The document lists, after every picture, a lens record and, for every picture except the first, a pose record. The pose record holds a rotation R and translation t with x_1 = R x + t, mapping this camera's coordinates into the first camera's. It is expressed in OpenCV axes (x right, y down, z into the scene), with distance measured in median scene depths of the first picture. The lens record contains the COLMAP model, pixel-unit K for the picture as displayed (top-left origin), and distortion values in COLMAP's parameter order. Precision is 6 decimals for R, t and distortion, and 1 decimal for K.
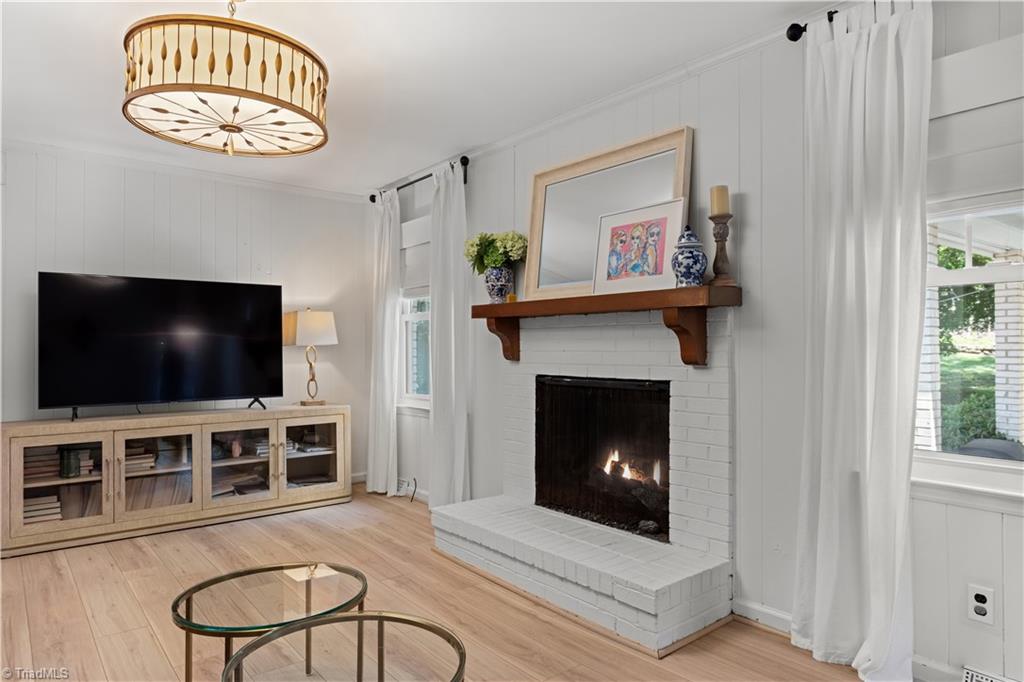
lens RADIAL K [[633.9, 0, 509.8], [0, 633.9, 342.8], [0, 0, 1]] dist [-0.008413, 0.000399]
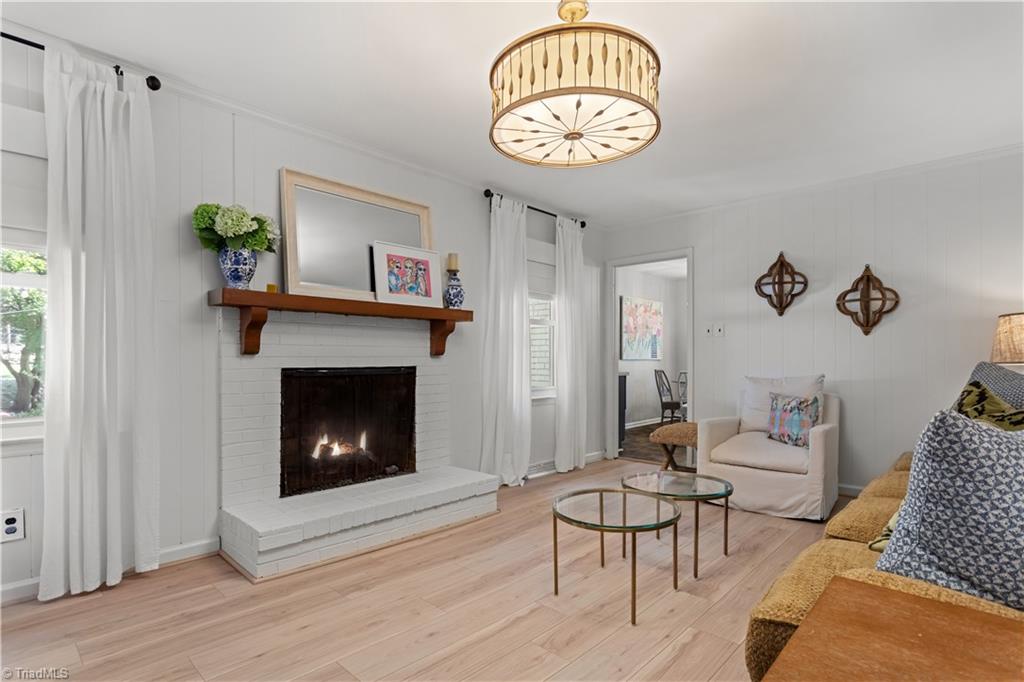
lens RADIAL K [[514.5, 0, 507.2], [0, 514.5, 363.6], [0, 0, 1]] dist [-0.002134, 0.000700]
pose [[-0.124826, -0.009845, 0.992130, -0.784328], [-0.009691, 0.999915, 0.008703, 0.031715], [-0.992131, -0.008528, -0.124910, 0.728566]]
